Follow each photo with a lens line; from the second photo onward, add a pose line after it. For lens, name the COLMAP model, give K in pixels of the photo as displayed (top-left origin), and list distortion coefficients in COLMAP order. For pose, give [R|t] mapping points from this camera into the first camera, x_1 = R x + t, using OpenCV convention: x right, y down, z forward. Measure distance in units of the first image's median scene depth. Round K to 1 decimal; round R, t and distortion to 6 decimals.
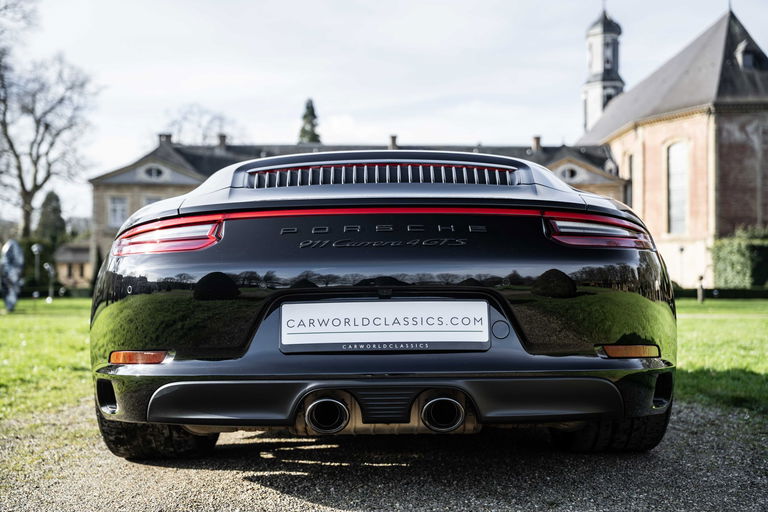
lens RADIAL K [[909.6, 0, 384.0], [0, 909.6, 256.0], [0, 0, 1]] dist [0.141092, 0.024341]
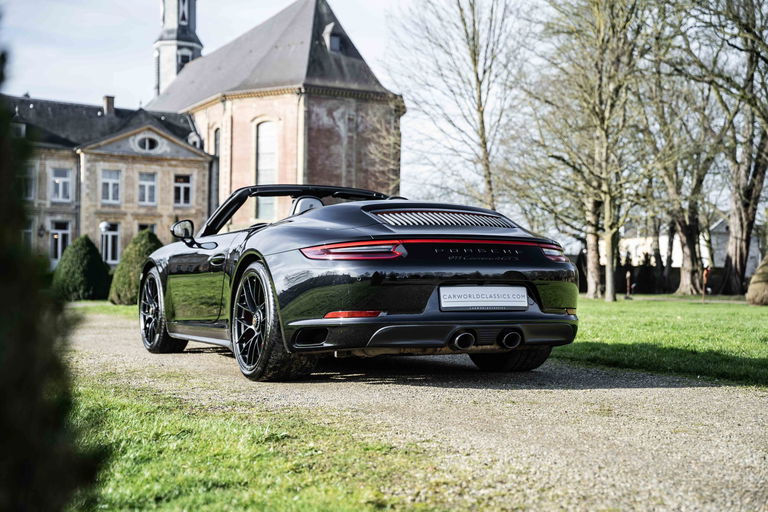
lens RADIAL K [[1061.5, 0, 388.9], [0, 1061.5, 258.0], [0, 0, 1]] dist [0.221377, 0.034389]
pose [[0.899852, 0.026254, 0.435404, -0.041405], [-0.035066, 0.999310, 0.012215, -0.001227], [-0.434783, -0.026259, 0.900152, -0.035716]]
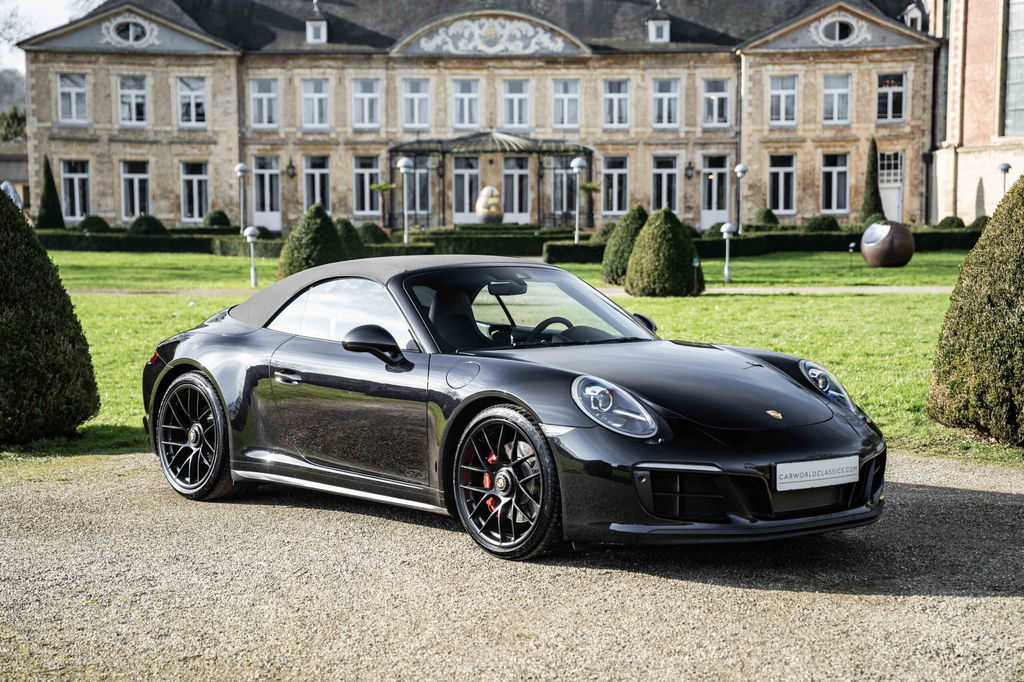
lens RADIAL K [[1786.9, 0, 497.5], [0, 1786.9, 340.4], [0, 0, 1]] dist [0.306237, 0.075592]
pose [[0.999874, -0.000966, -0.015875, 0.002915], [0.002674, 0.994157, 0.107913, -0.021893], [0.015678, -0.107941, 0.994034, -0.199092]]
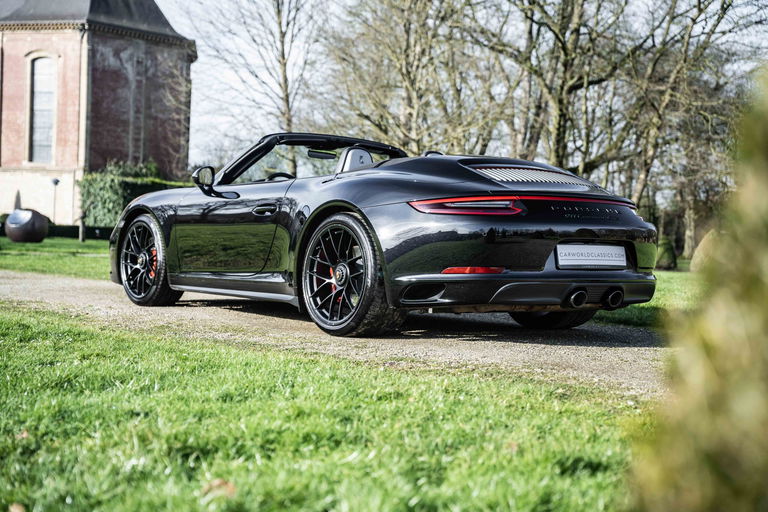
lens RADIAL K [[1061.5, 0, 388.9], [0, 1061.5, 258.0], [0, 0, 1]] dist [0.221377, 0.034389]
pose [[0.784351, 0.025220, 0.619805, -0.062267], [-0.066022, 0.996892, 0.042986, 0.000156], [-0.616794, -0.074637, 0.783578, -0.020810]]
